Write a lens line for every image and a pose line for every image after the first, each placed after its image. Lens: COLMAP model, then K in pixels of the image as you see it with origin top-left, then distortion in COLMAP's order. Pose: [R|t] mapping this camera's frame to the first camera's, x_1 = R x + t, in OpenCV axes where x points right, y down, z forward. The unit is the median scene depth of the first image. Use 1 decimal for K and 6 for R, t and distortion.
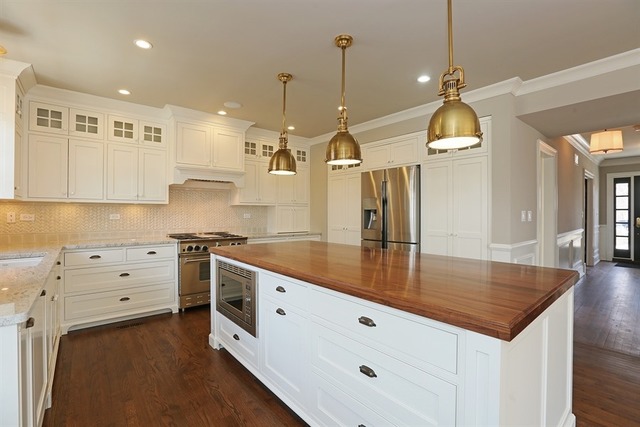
lens RADIAL K [[298.2, 0, 330.6], [0, 298.2, 214.9], [0, 0, 1]] dist [-0.005801, -0.000336]
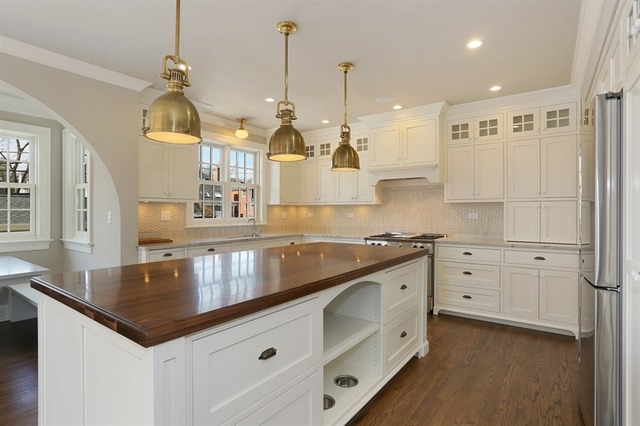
lens RADIAL K [[328.0, 0, 320.0], [0, 328.0, 213.0], [0, 0, 1]] dist [-0.001188, -0.000210]
pose [[0.236577, 0.002755, -0.971609, 0.613638], [-0.006205, 0.999980, 0.001324, -0.004670], [0.971593, 0.005715, 0.236590, 0.530328]]
